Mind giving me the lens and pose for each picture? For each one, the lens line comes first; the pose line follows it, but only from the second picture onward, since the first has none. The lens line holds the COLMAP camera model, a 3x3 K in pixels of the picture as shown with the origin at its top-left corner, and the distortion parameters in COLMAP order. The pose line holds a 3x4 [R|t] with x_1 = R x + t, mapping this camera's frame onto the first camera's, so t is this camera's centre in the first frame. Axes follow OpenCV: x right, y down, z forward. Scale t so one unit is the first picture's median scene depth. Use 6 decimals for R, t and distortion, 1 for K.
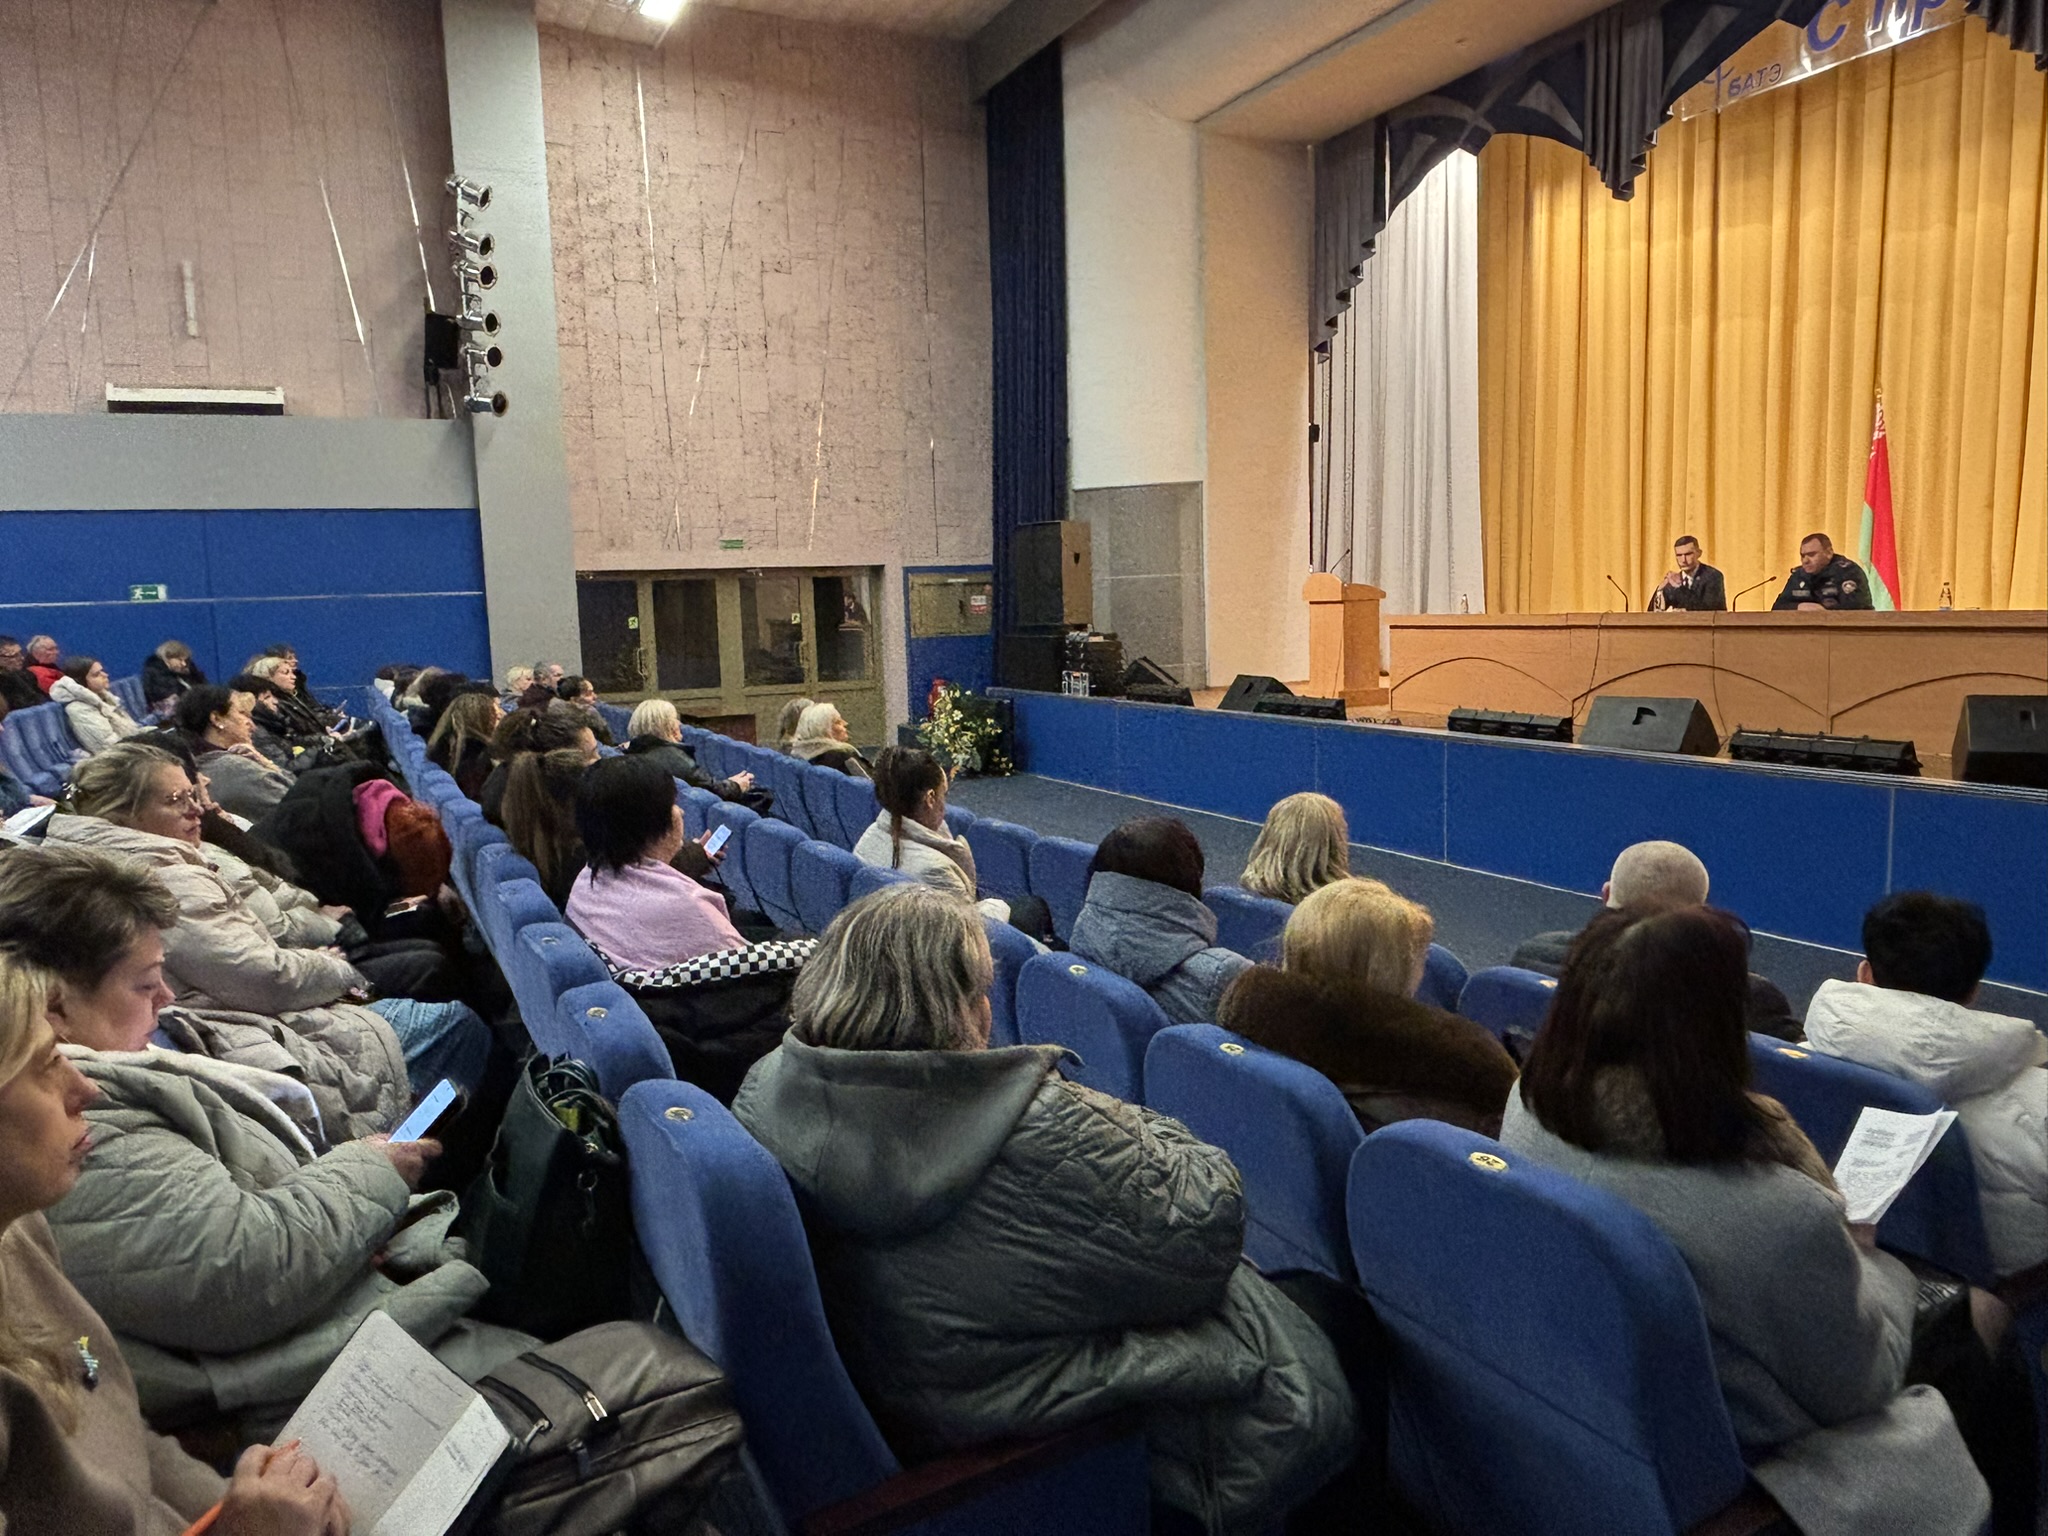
lens RADIAL K [[1416.7, 0, 1017.3], [0, 1416.7, 775.7], [0, 0, 1]] dist [0.008159, -0.020773]
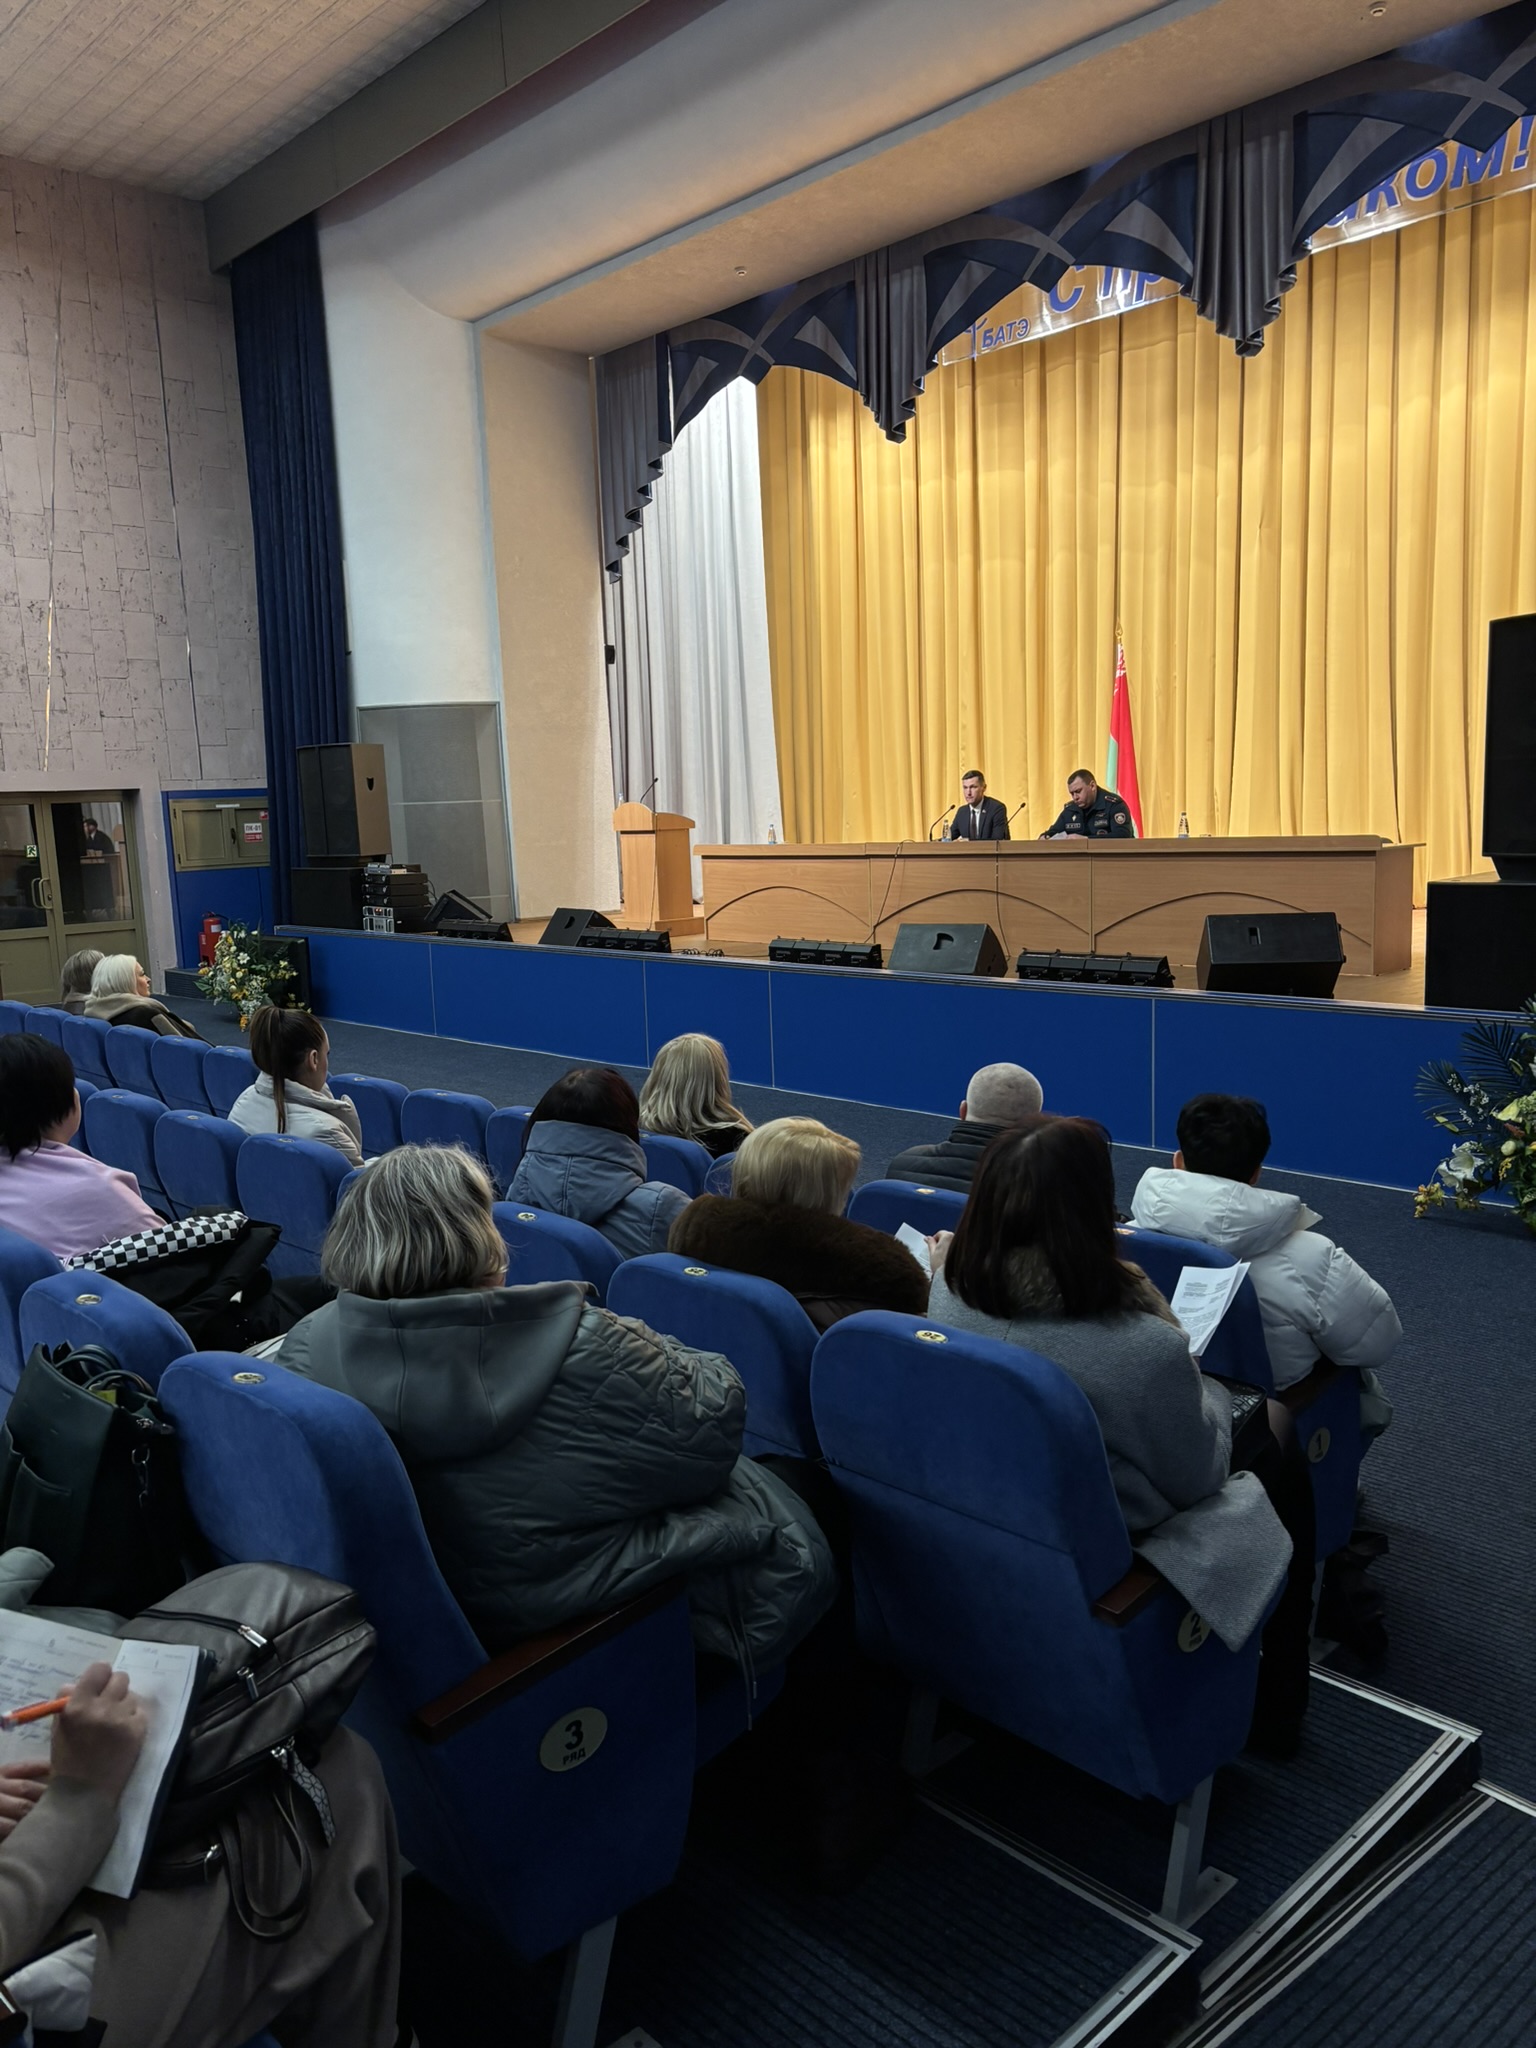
lens RADIAL K [[1540.7, 0, 763.8], [0, 1540.7, 1012.3], [0, 0, 1]] dist [0.024792, -0.022302]
pose [[0.947397, -0.046470, 0.316669, -0.137122], [0.044511, 0.998919, 0.013421, -0.021603], [-0.316951, 0.001380, 0.948441, -0.142023]]
